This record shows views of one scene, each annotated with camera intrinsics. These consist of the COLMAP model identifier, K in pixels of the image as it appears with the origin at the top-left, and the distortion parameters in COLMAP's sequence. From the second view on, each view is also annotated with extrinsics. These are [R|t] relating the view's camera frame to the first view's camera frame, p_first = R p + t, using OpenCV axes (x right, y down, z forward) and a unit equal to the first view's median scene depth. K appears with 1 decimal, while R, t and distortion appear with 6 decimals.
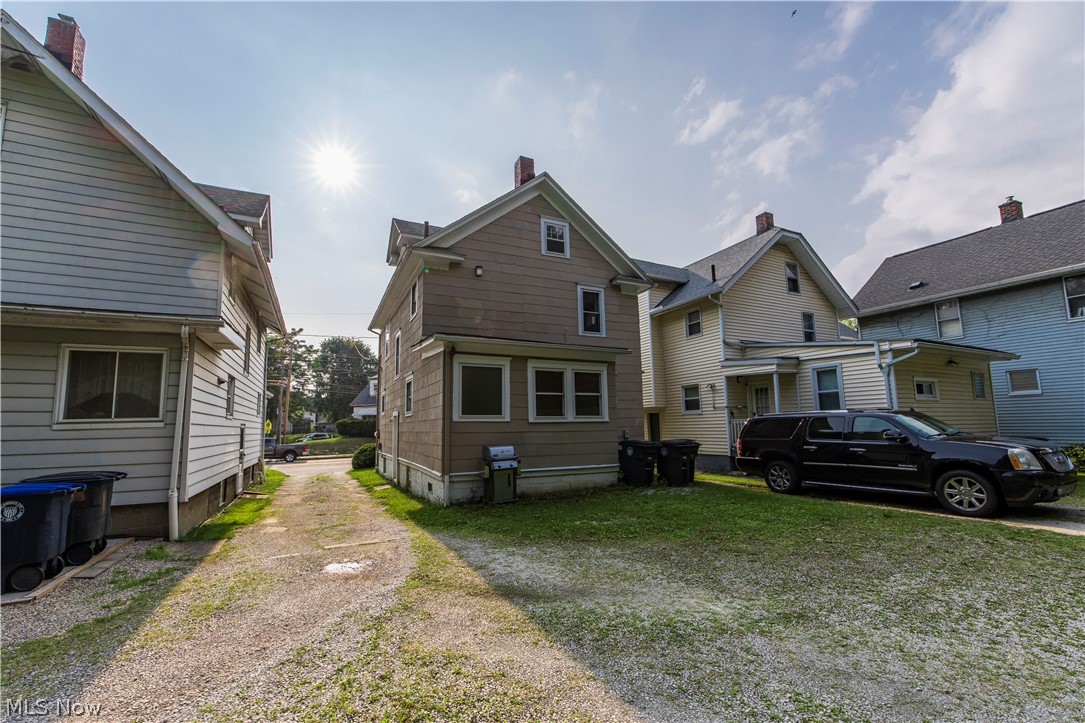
lens RADIAL K [[446.5, 0, 543.8], [0, 446.5, 367.5], [0, 0, 1]] dist [-0.000799, 0.000496]
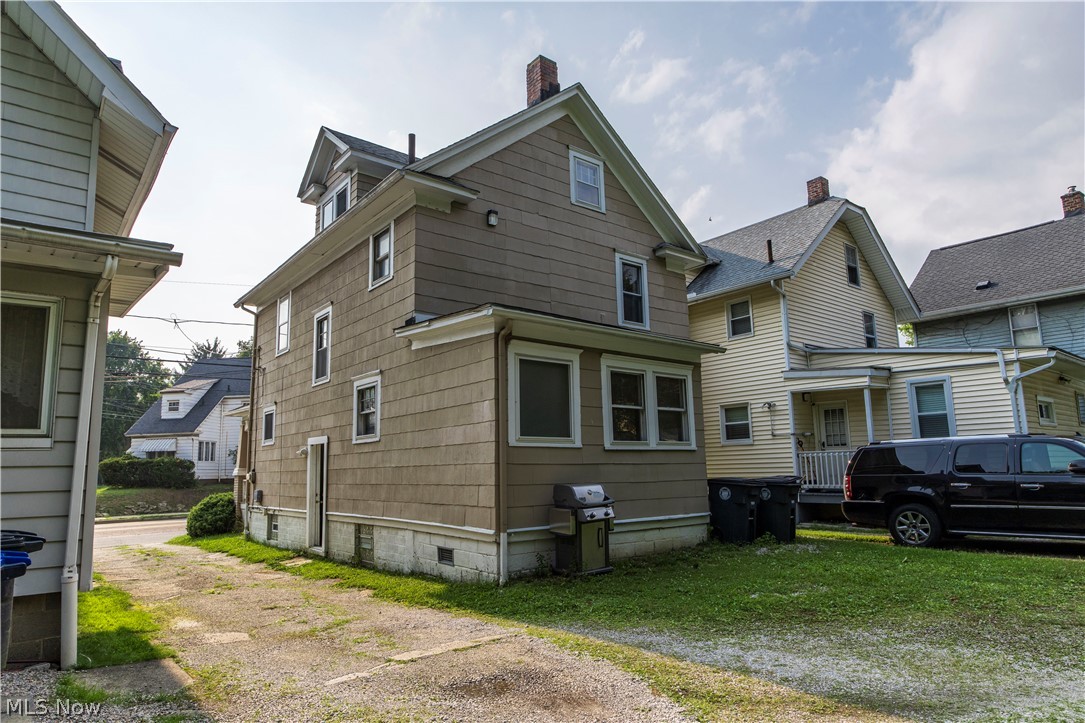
lens RADIAL K [[641.3, 0, 543.6], [0, 641.3, 364.1], [0, 0, 1]] dist [0.002839, 0.001338]
pose [[0.975803, 0.031509, 0.216371, -0.260949], [-0.023768, 0.998984, -0.038287, 0.028619], [-0.217358, 0.032218, 0.975560, 0.078653]]
